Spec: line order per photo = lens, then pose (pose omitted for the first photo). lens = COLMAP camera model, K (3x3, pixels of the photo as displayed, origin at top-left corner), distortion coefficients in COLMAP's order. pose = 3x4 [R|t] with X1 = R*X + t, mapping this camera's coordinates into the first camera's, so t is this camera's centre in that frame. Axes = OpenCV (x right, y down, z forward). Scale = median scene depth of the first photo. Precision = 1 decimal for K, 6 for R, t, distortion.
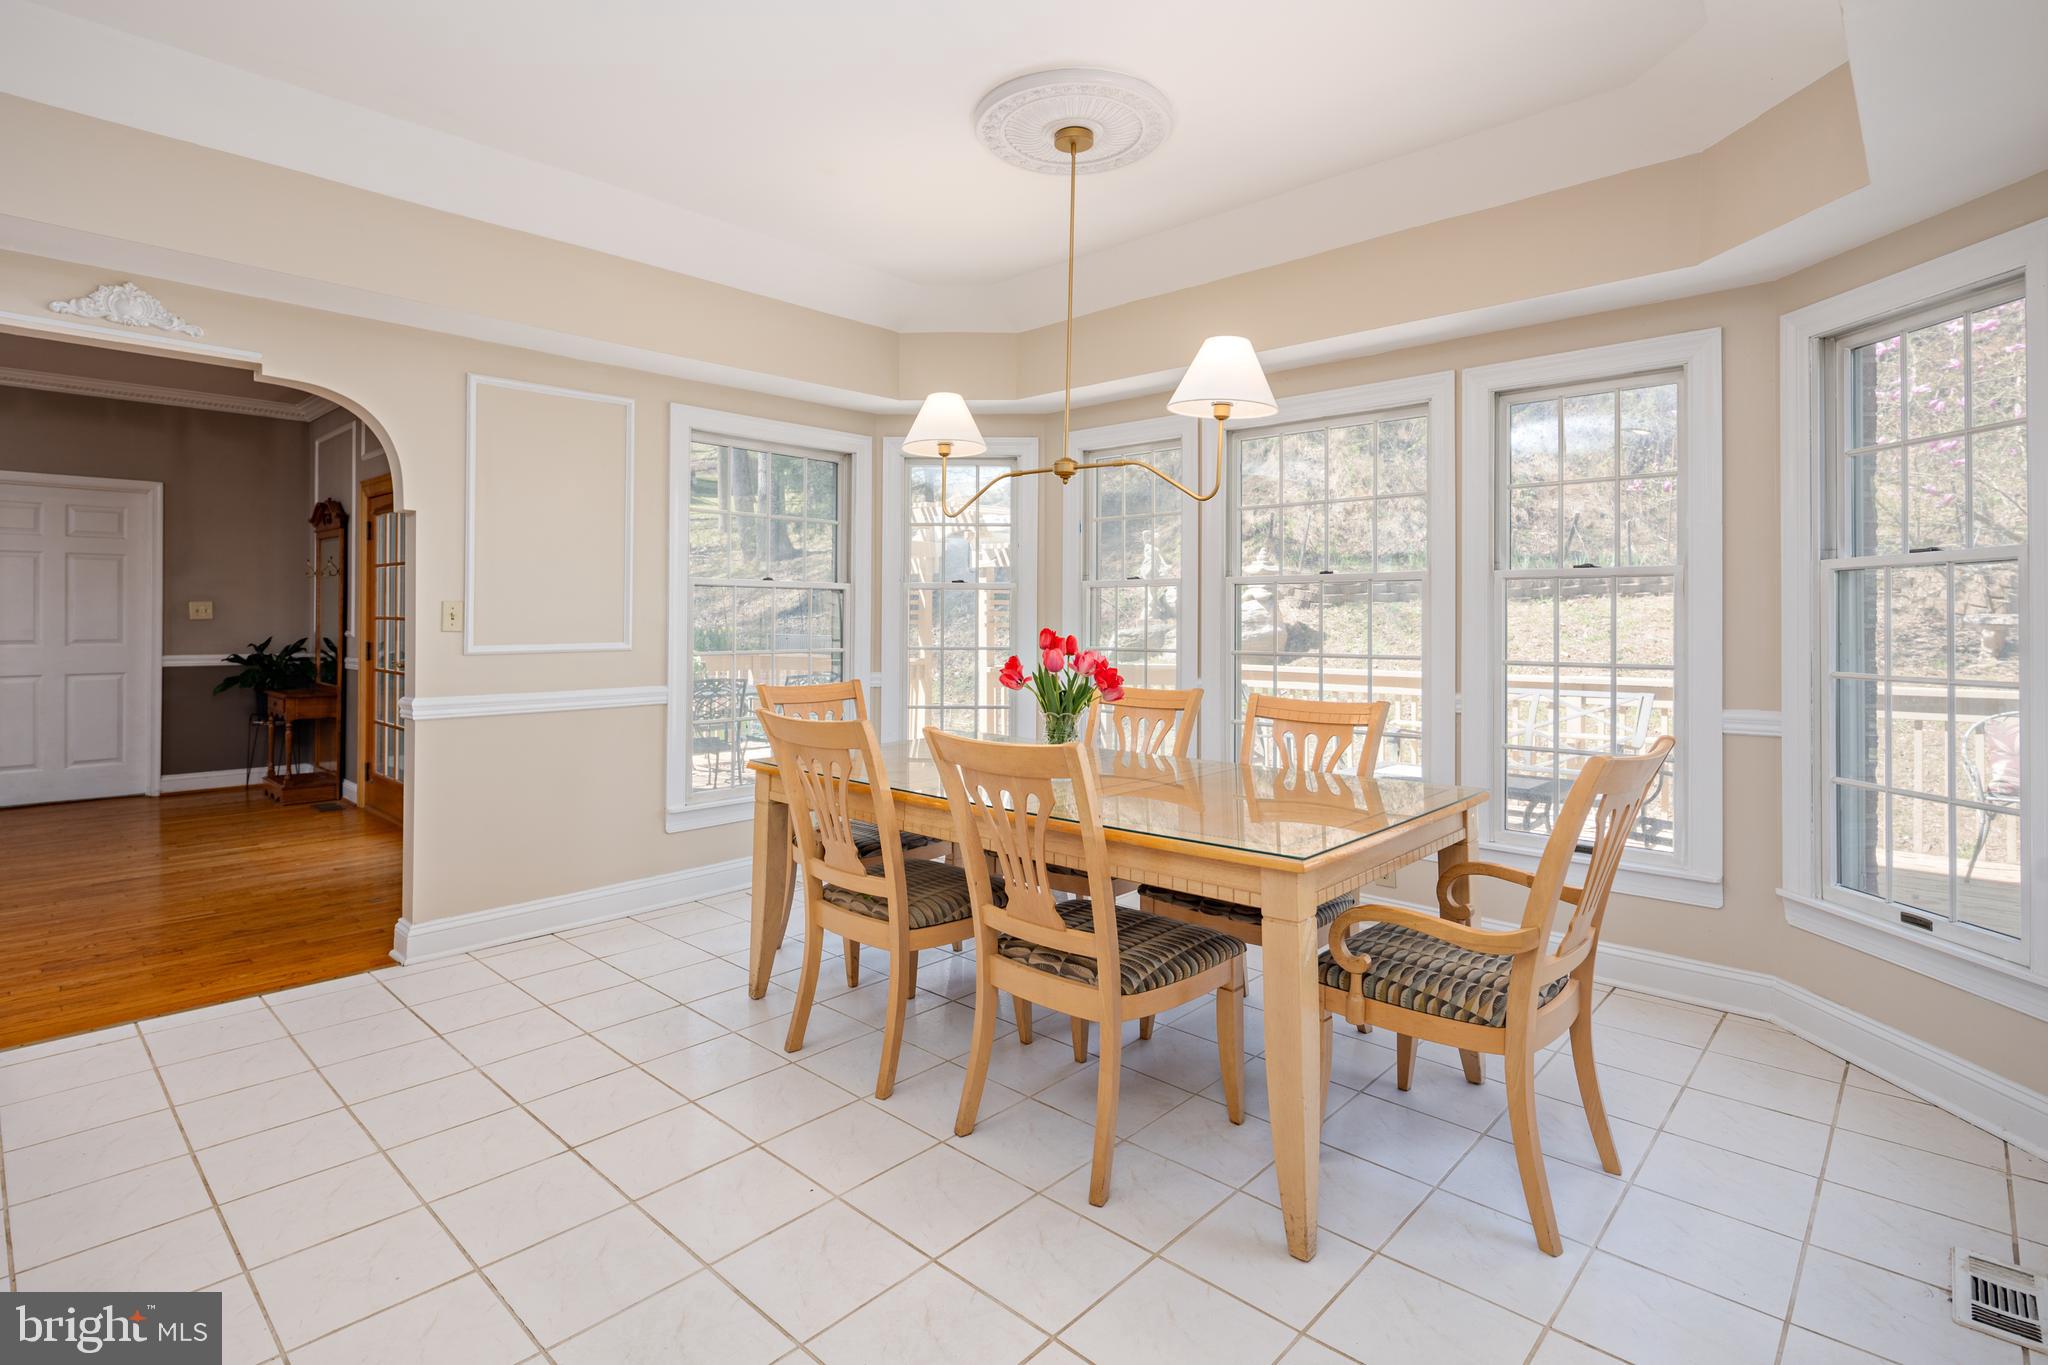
lens RADIAL K [[998.2, 0, 1009.7], [0, 998.2, 614.7], [0, 0, 1]] dist [0.006046, -0.004268]
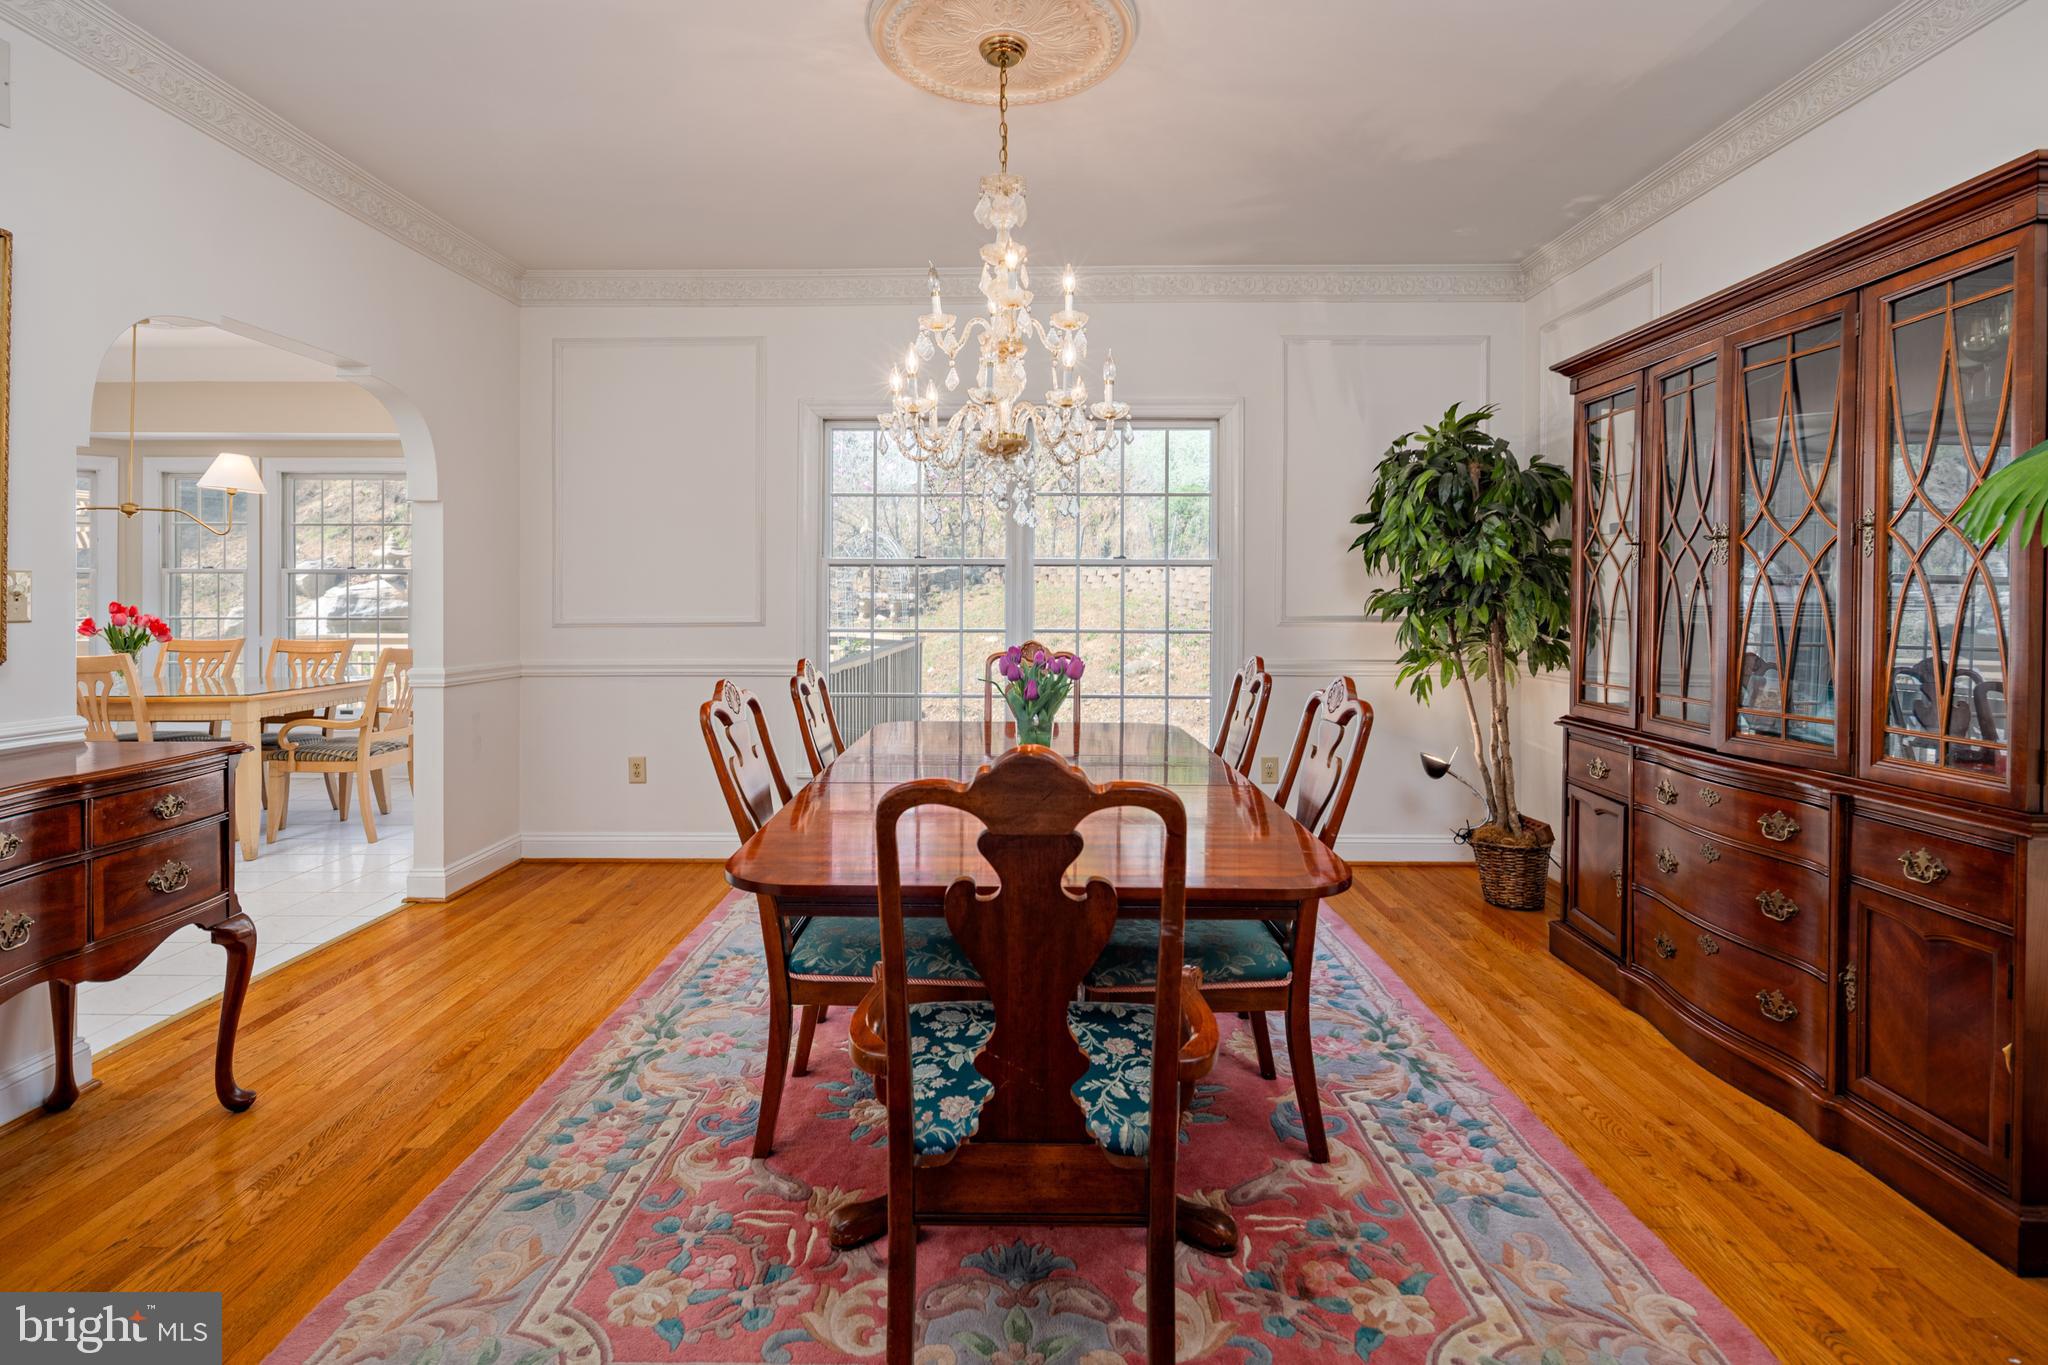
lens RADIAL K [[998.2, 0, 1013.0], [0, 998.2, 602.0], [0, 0, 1]] dist [0.006046, -0.004268]
pose [[0.737581, -0.003938, 0.675247, 0.014194], [-0.003008, 0.999954, 0.009117, -0.007433], [-0.675252, -0.008755, 0.737535, -1.384648]]
